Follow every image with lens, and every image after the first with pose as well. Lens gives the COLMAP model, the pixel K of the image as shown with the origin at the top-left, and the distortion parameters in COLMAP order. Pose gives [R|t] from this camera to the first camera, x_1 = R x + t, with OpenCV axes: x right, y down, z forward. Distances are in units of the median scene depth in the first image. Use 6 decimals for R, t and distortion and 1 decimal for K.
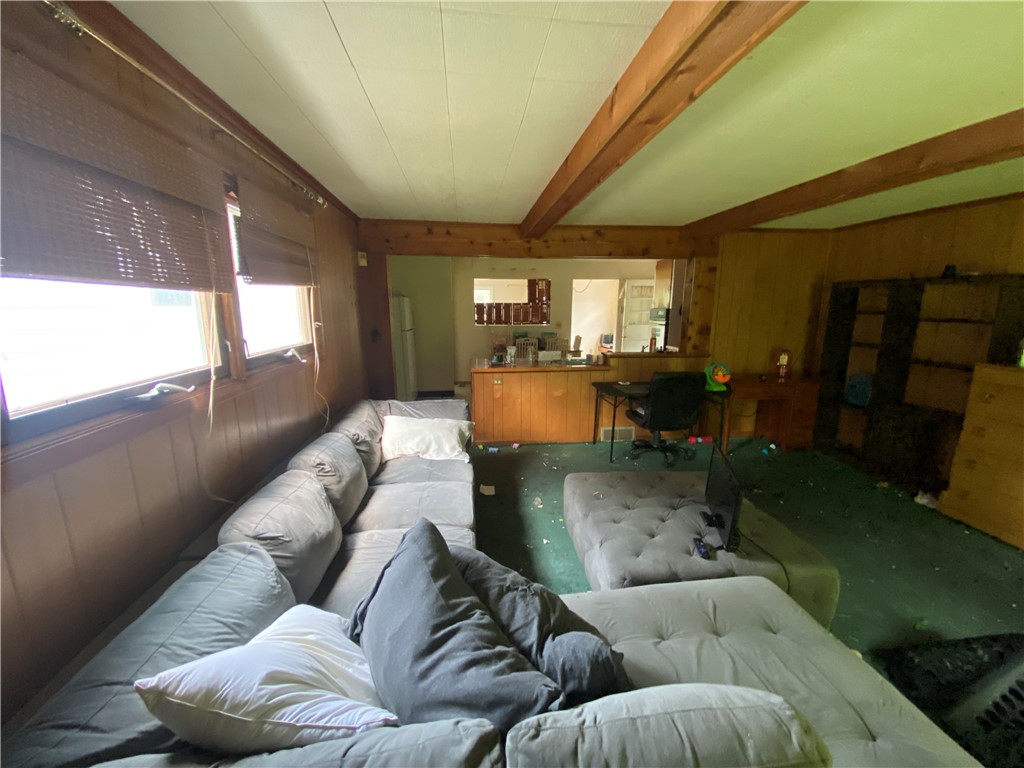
lens RADIAL K [[410.1, 0, 505.1], [0, 410.1, 388.6], [0, 0, 1]] dist [0.000468, -0.011911]
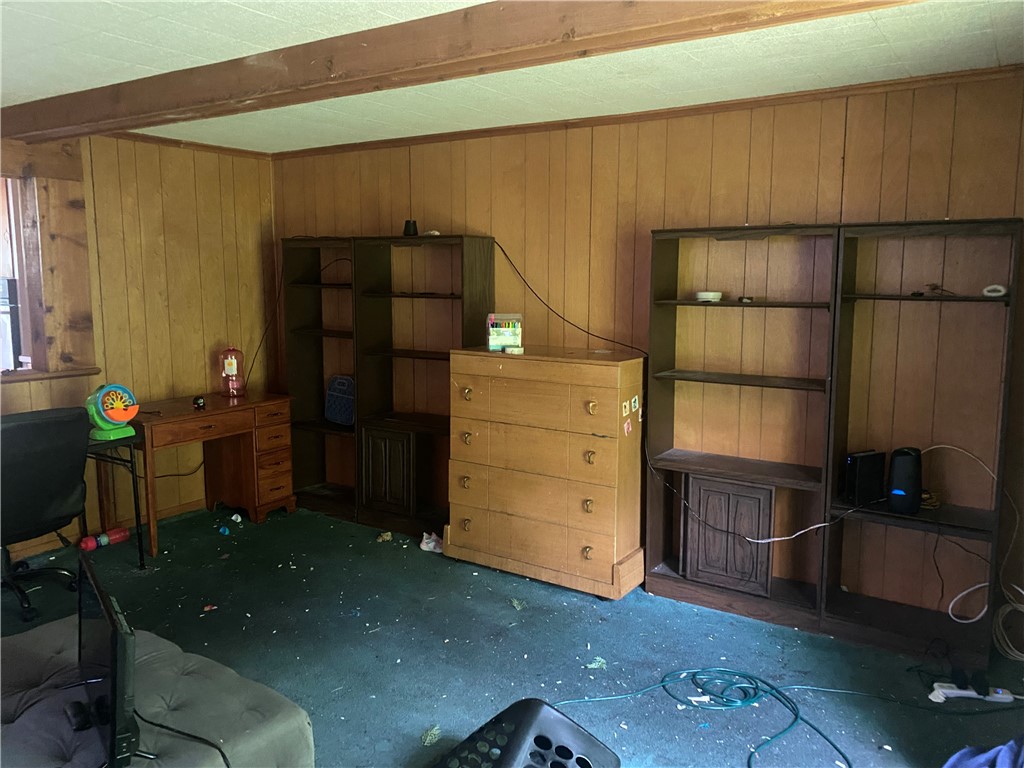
lens RADIAL K [[779.9, 0, 530.7], [0, 779.9, 372.9], [0, 0, 1]] dist [-0.022387, 0.023109]
pose [[0.608632, -0.095954, 0.787629, 0.089022], [0.149128, 0.988804, 0.005225, -0.004562], [-0.779313, 0.114277, 0.616127, -0.015630]]
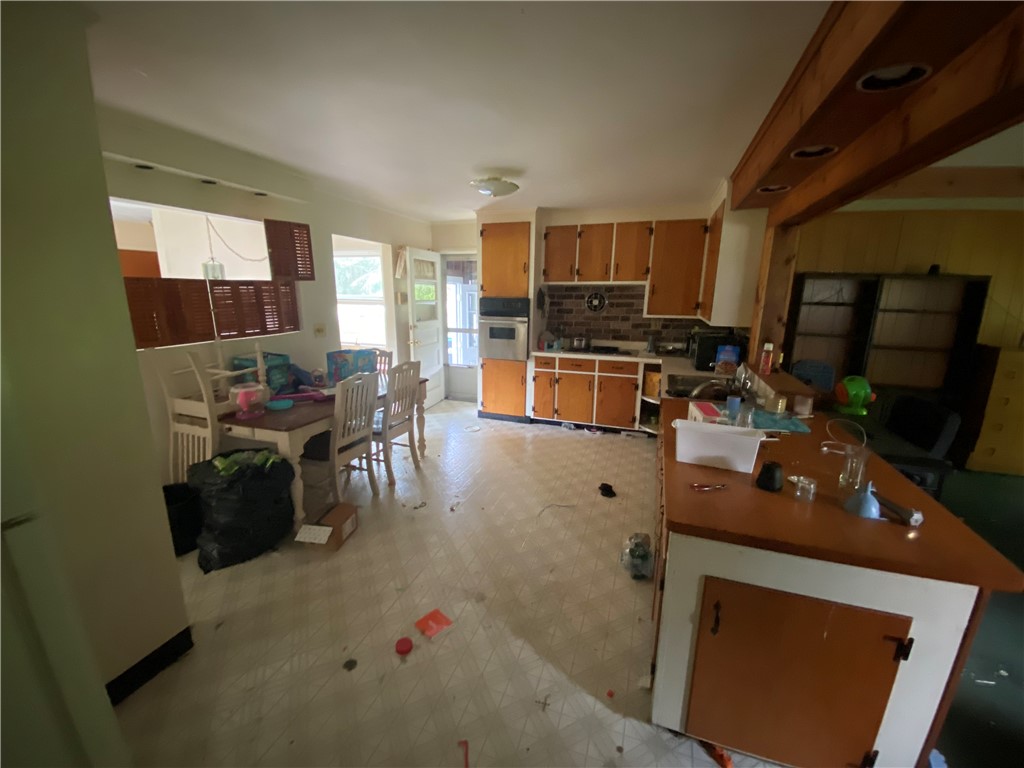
lens RADIAL K [[410.1, 0, 505.1], [0, 410.1, 379.6], [0, 0, 1]] dist [0.000468, -0.011911]
pose [[0.440940, -0.179861, 0.879331, -0.470196], [0.161234, 0.979651, 0.119530, -0.290171], [-0.882936, 0.089072, 0.460967, 1.430659]]
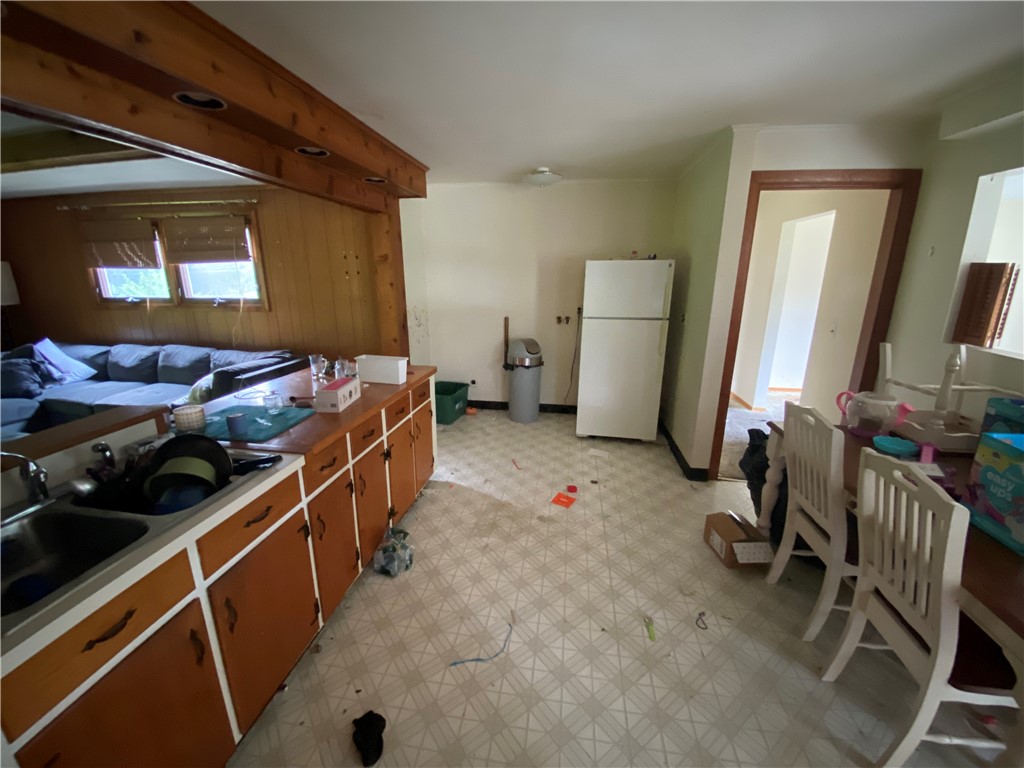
lens RADIAL K [[410.1, 0, 512.1], [0, 410.1, 387.6], [0, 0, 1]] dist [0.000468, -0.011911]
pose [[-0.251978, 0.253393, -0.933969, 0.651562], [-0.196480, 0.931614, 0.305763, -0.355590], [0.947577, 0.260552, -0.184960, 1.796864]]
